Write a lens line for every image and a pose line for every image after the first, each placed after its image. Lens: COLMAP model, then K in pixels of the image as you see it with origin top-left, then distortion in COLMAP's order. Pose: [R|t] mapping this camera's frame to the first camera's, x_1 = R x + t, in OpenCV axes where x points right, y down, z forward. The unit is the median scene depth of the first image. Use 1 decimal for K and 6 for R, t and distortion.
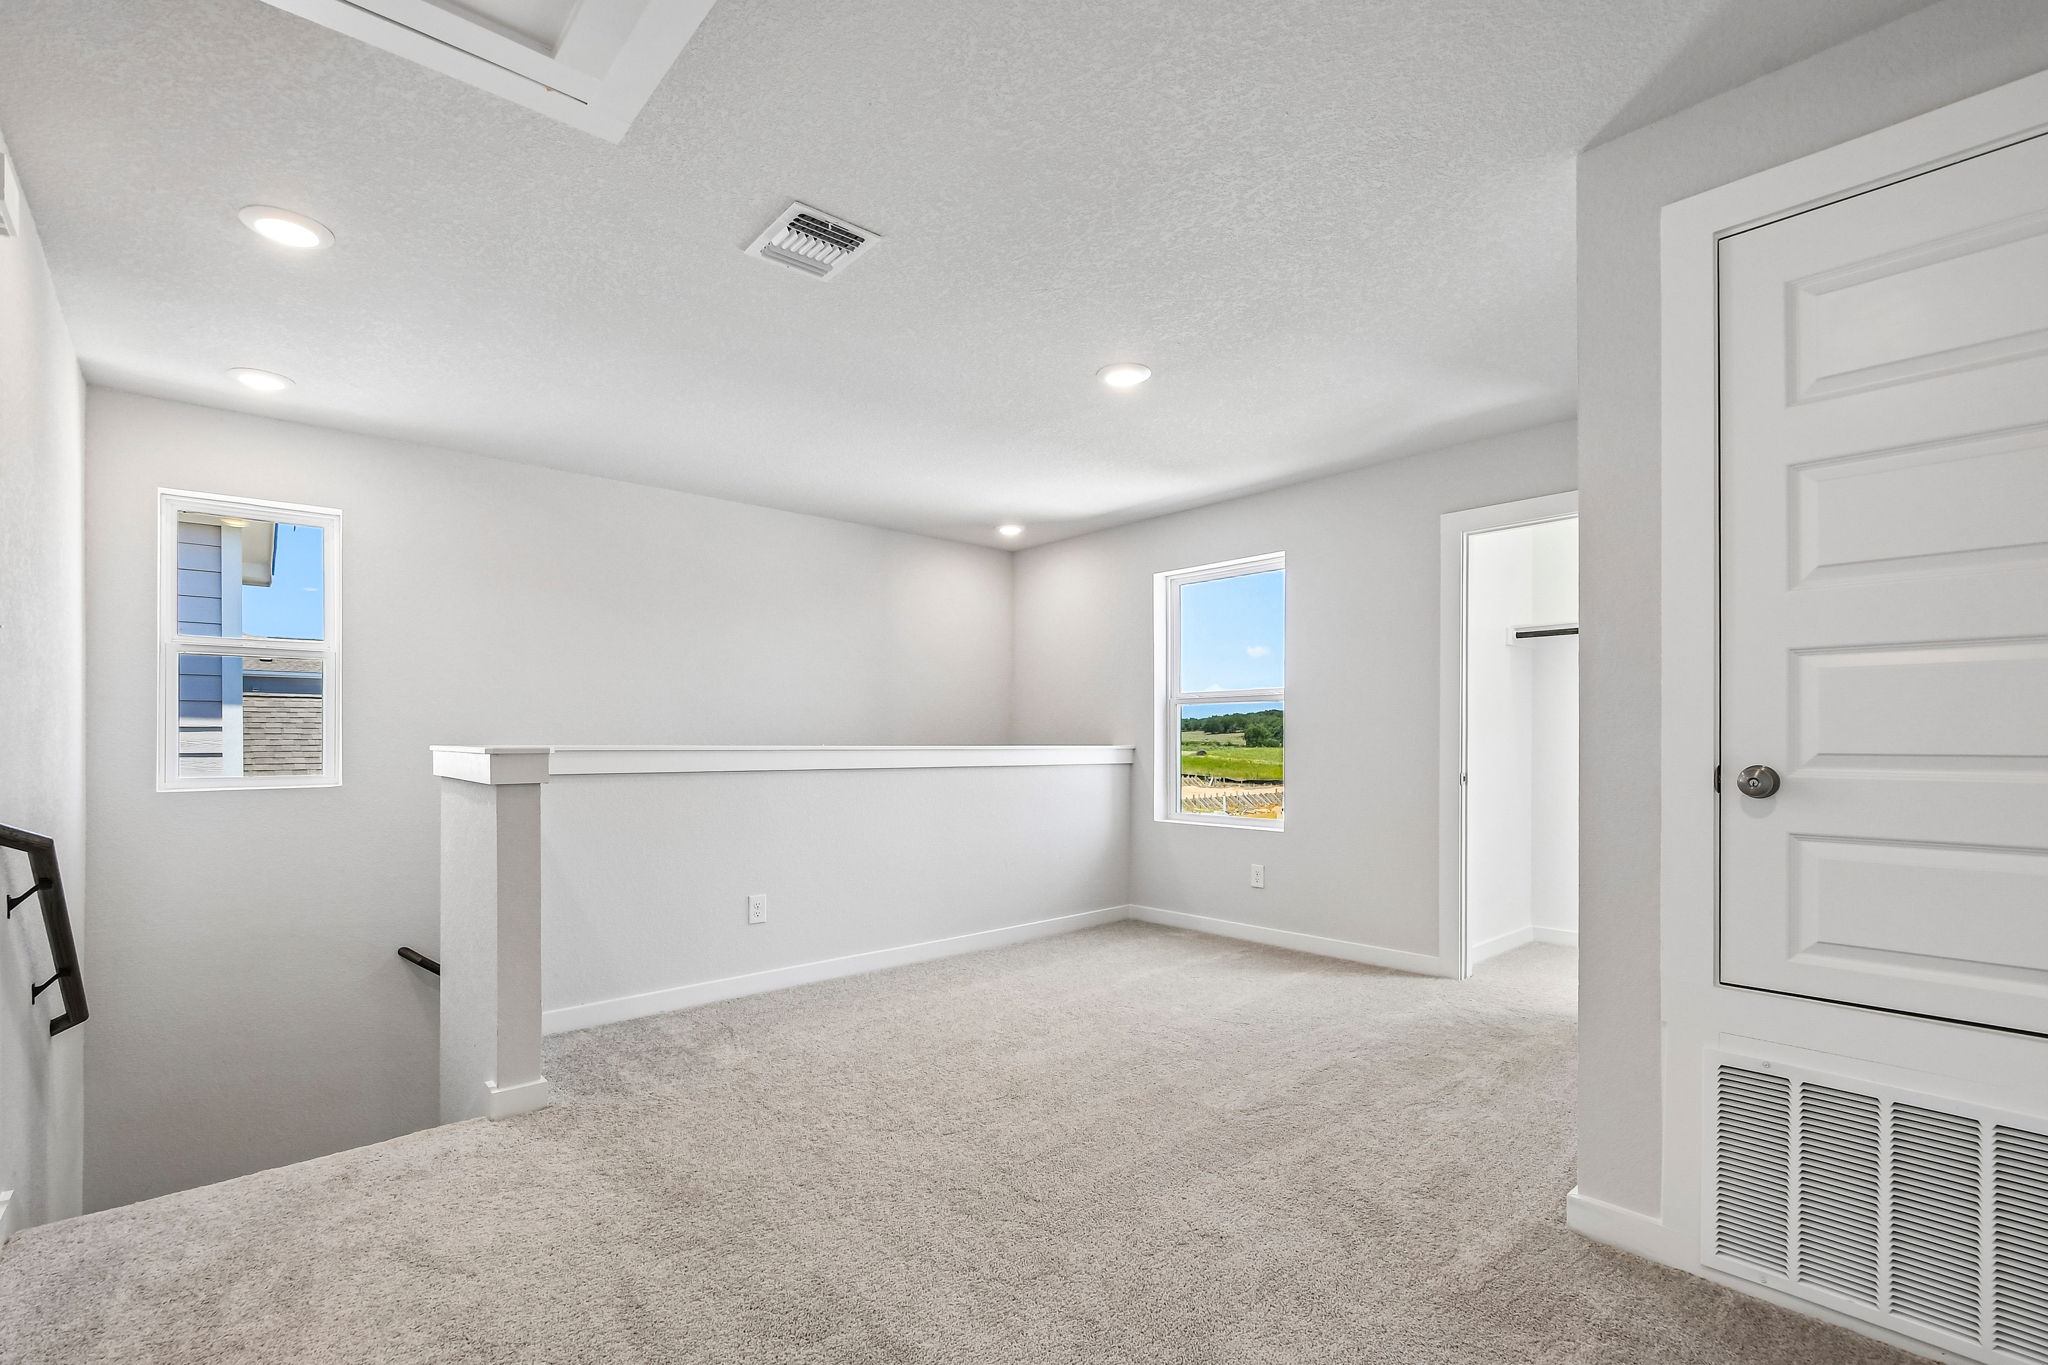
lens RADIAL K [[920.5, 0, 1012.4], [0, 920.5, 741.9], [0, 0, 1]] dist [0.000360, -0.000715]
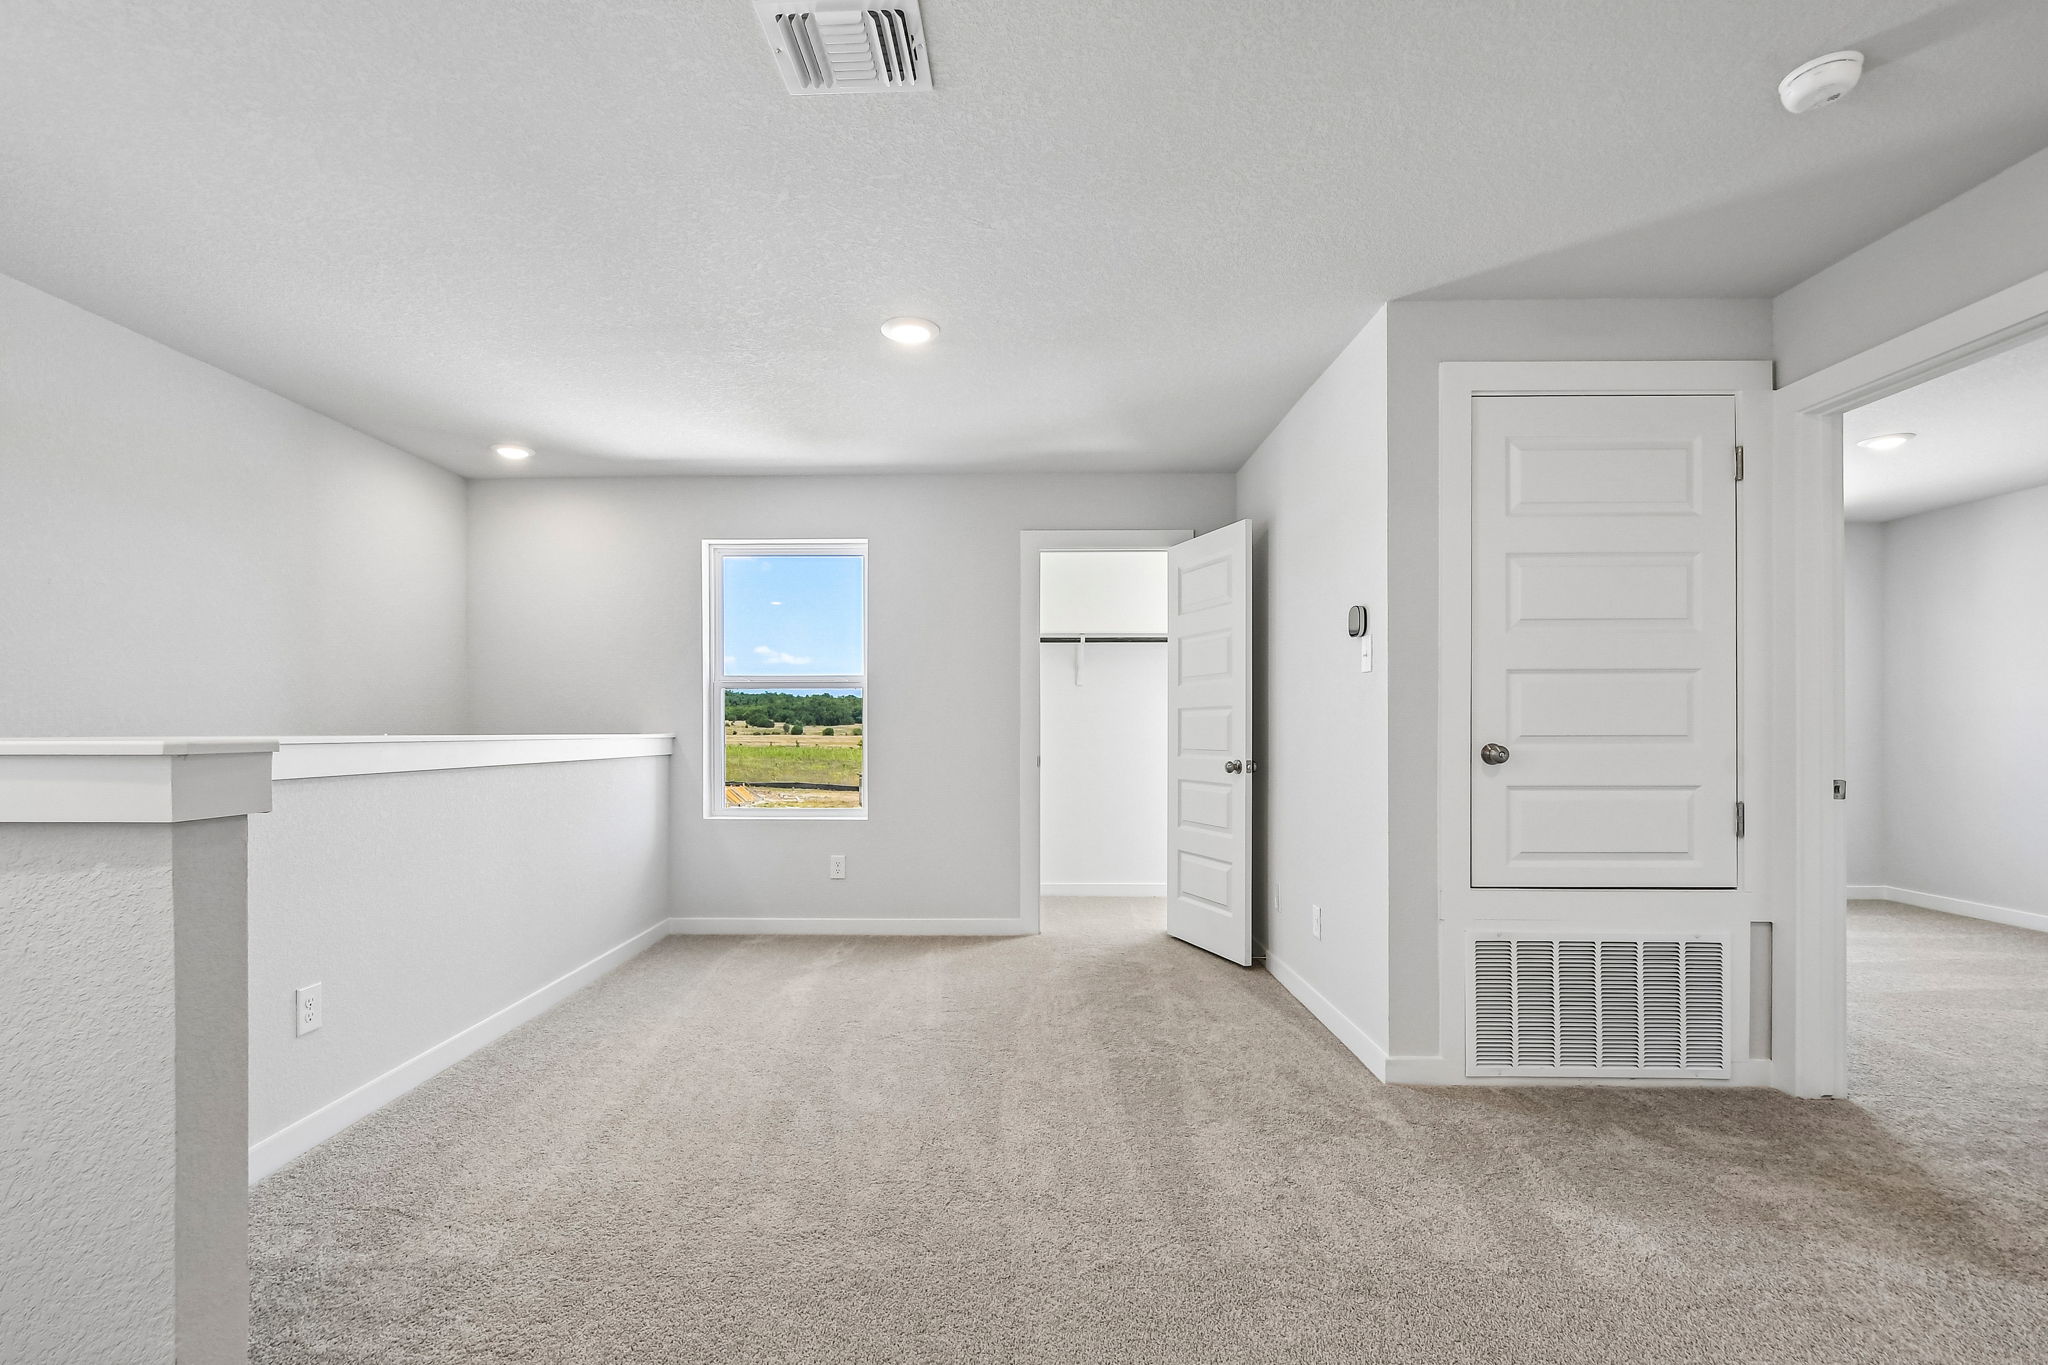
lens RADIAL K [[917.2, 0, 1017.5], [0, 917.2, 725.4], [0, 0, 1]] dist [0.001728, 0.000010]
pose [[0.672069, 0.003079, 0.740482, -0.425011], [0.001216, 0.999985, -0.005262, 0.001349], [-0.740488, 0.004437, 0.672055, 0.267239]]
